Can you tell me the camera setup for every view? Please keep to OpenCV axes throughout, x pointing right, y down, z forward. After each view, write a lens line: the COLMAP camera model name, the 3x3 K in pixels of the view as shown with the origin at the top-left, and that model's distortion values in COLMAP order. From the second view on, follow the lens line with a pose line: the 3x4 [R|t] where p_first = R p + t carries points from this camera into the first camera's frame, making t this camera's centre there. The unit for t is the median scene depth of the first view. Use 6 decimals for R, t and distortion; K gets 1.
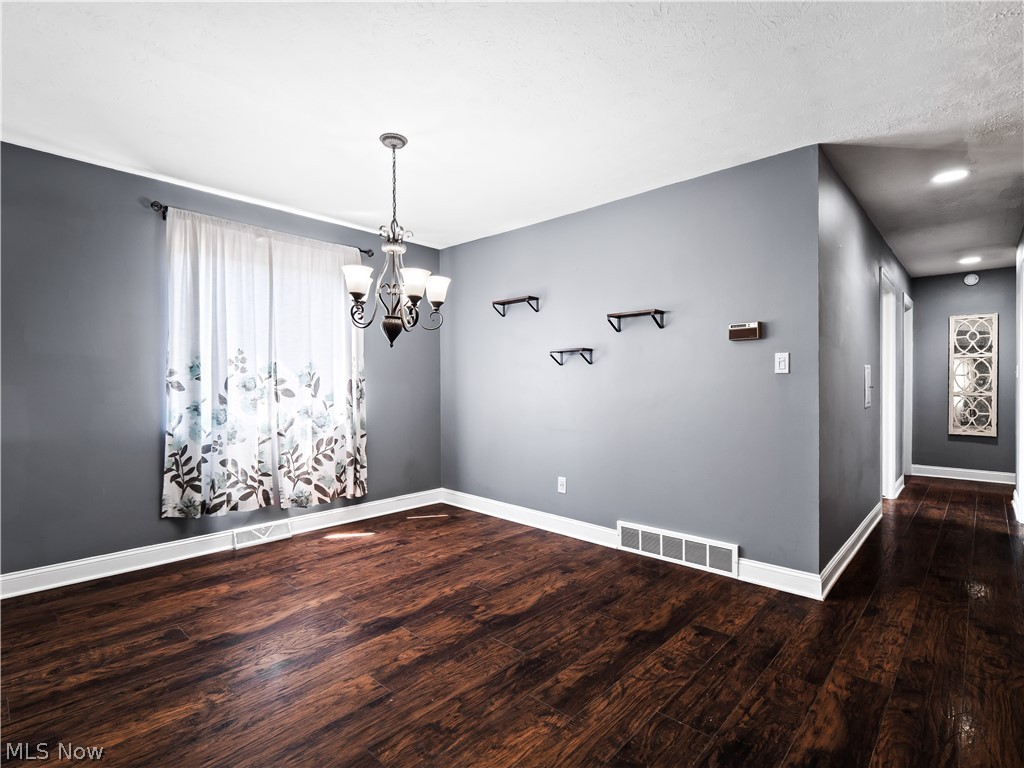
lens RADIAL K [[498.9, 0, 511.0], [0, 498.9, 384.2], [0, 0, 1]] dist [0.015578, -0.014094]
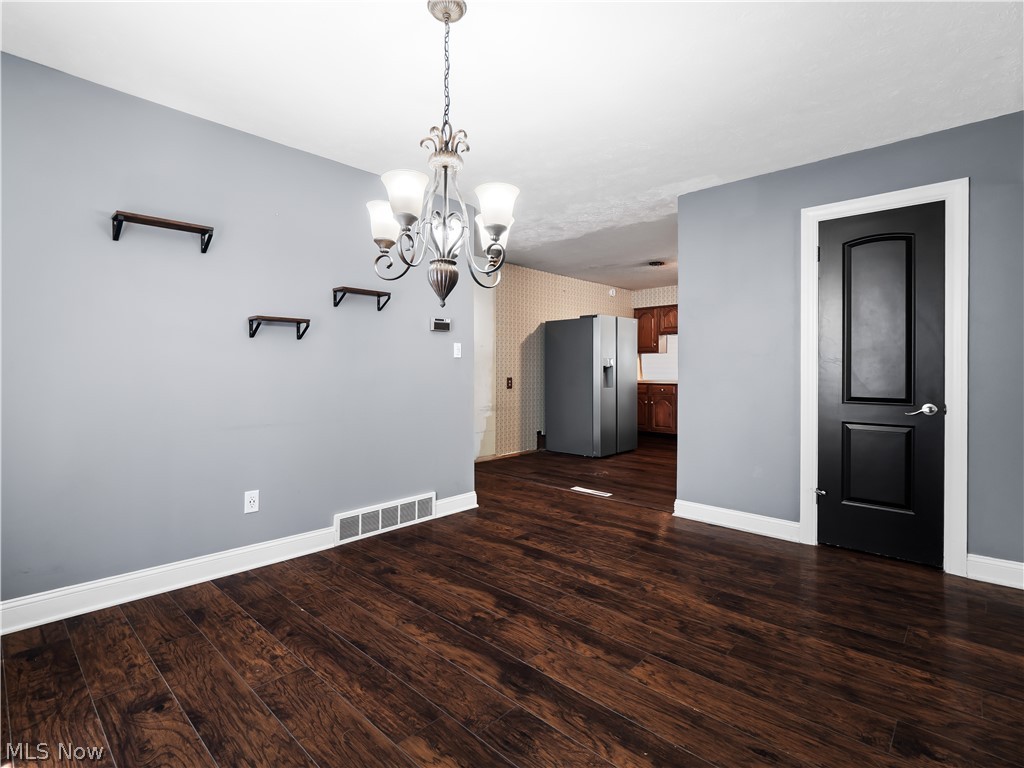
lens RADIAL K [[500.5, 0, 501.2], [0, 500.5, 373.8], [0, 0, 1]] dist [0.001563, -0.001163]
pose [[0.016053, -0.011111, 0.999809, -0.758378], [-0.002826, 0.999934, 0.011158, 0.007086], [-0.999867, -0.003005, 0.016020, 0.760499]]
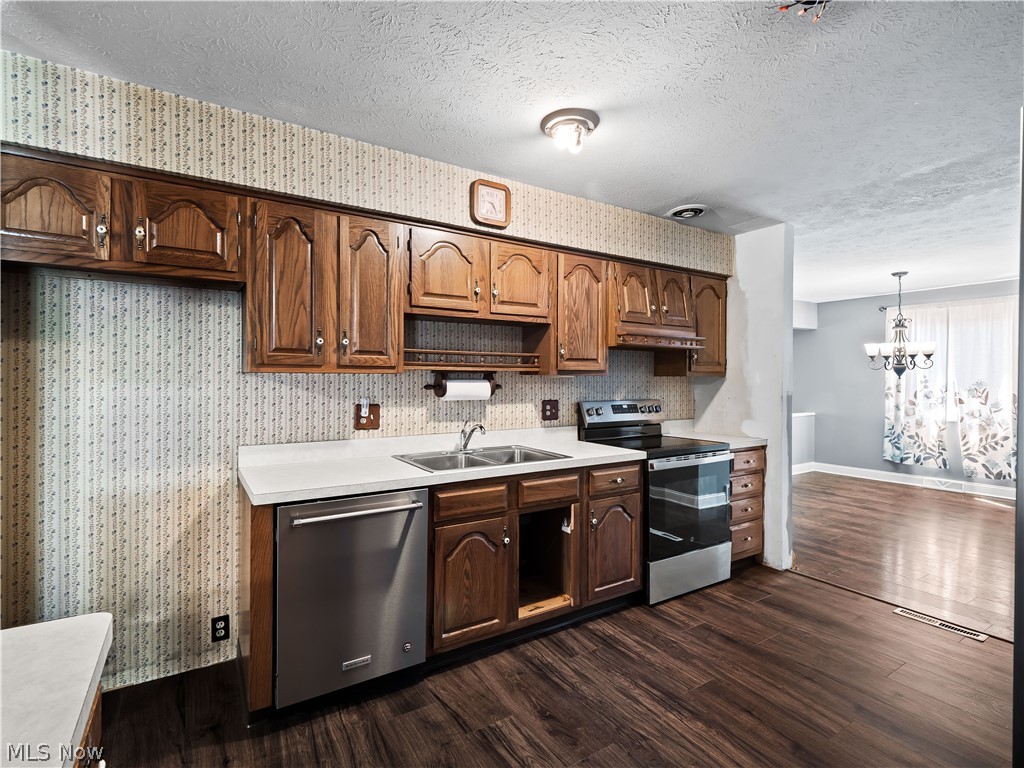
lens RADIAL K [[498.9, 0, 511.0], [0, 498.9, 384.2], [0, 0, 1]] dist [0.015578, -0.014094]
pose [[-0.255205, 0.011163, -0.966823, 1.682805], [0.002075, 0.999937, 0.010998, -0.065714], [0.966885, 0.000801, -0.255212, 0.036683]]
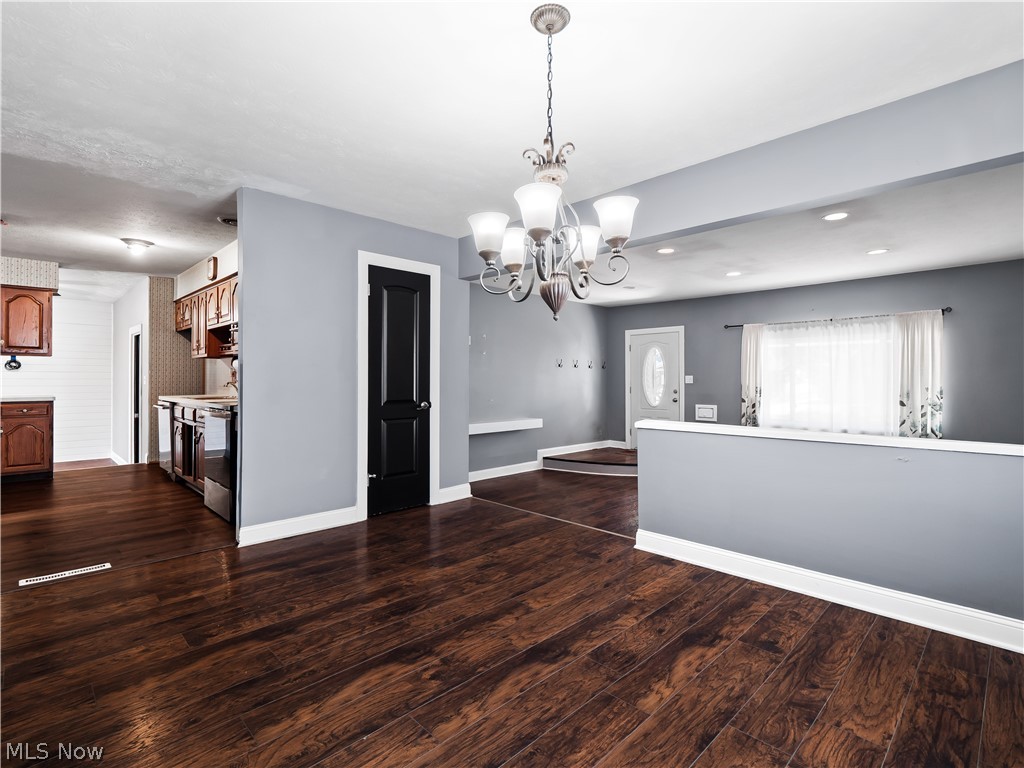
lens RADIAL K [[507.7, 0, 508.9], [0, 507.7, 376.6], [0, 0, 1]] dist [0.002598, -0.000518]
pose [[-0.998798, -0.000043, 0.049007, -0.175011], [-0.000215, 0.999994, -0.003492, 0.003709], [-0.049006, -0.003498, -0.998792, 1.407084]]
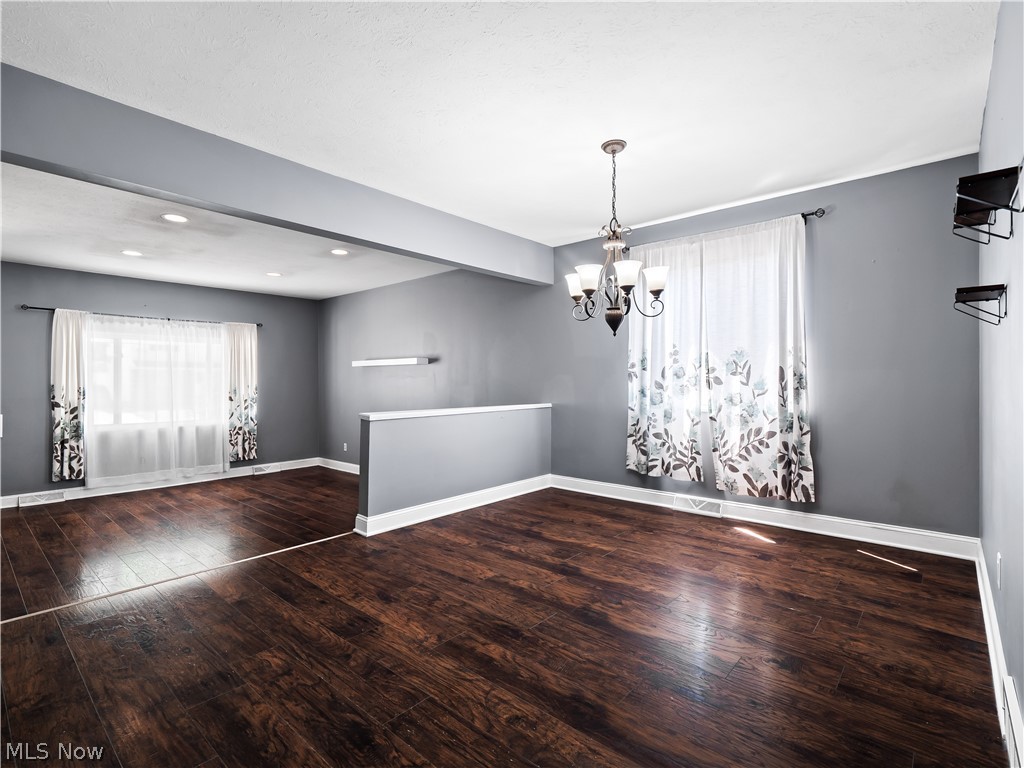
lens RADIAL K [[498.9, 0, 511.0], [0, 498.9, 384.2], [0, 0, 1]] dist [0.015578, -0.014094]
pose [[0.030619, 0.006553, -0.999510, 0.699774], [0.001806, 0.999977, 0.006611, 0.019780], [0.999530, -0.002008, 0.030606, 0.619801]]
